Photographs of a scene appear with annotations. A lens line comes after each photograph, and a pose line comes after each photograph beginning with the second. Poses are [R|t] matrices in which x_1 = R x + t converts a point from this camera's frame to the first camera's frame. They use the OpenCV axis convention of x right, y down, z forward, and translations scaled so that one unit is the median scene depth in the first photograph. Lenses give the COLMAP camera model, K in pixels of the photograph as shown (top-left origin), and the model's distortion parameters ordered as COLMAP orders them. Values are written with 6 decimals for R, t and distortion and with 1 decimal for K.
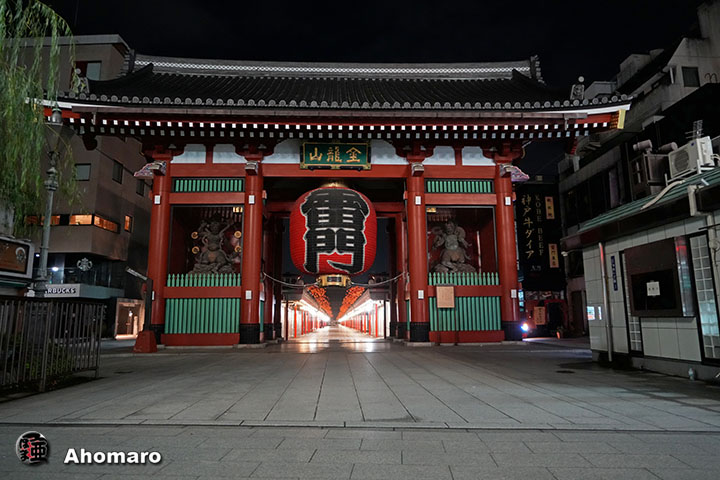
lens RADIAL K [[469.3, 0, 358.7], [0, 469.3, 242.5], [0, 0, 1]] dist [-0.002617, -0.004365]
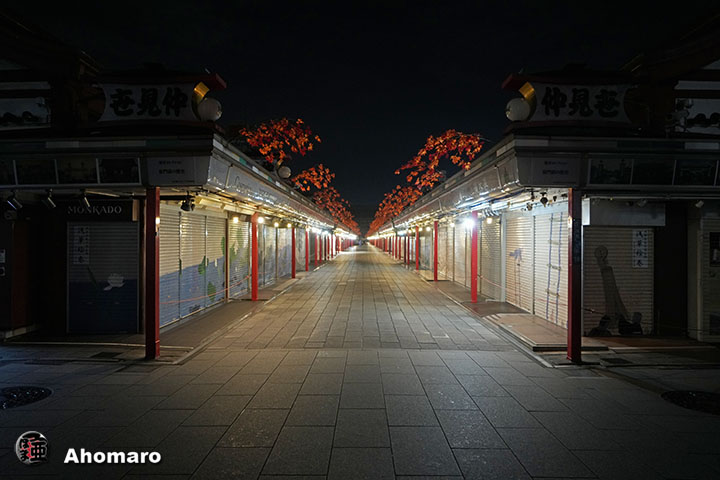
lens RADIAL K [[469.3, 0, 359.3], [0, 469.3, 239.1], [0, 0, 1]] dist [-0.002617, -0.004365]
pose [[0.998243, 0.010901, -0.058236, -0.010794], [-0.000895, 0.985590, 0.169150, 0.031876], [0.059241, -0.168801, 0.983868, 0.225682]]
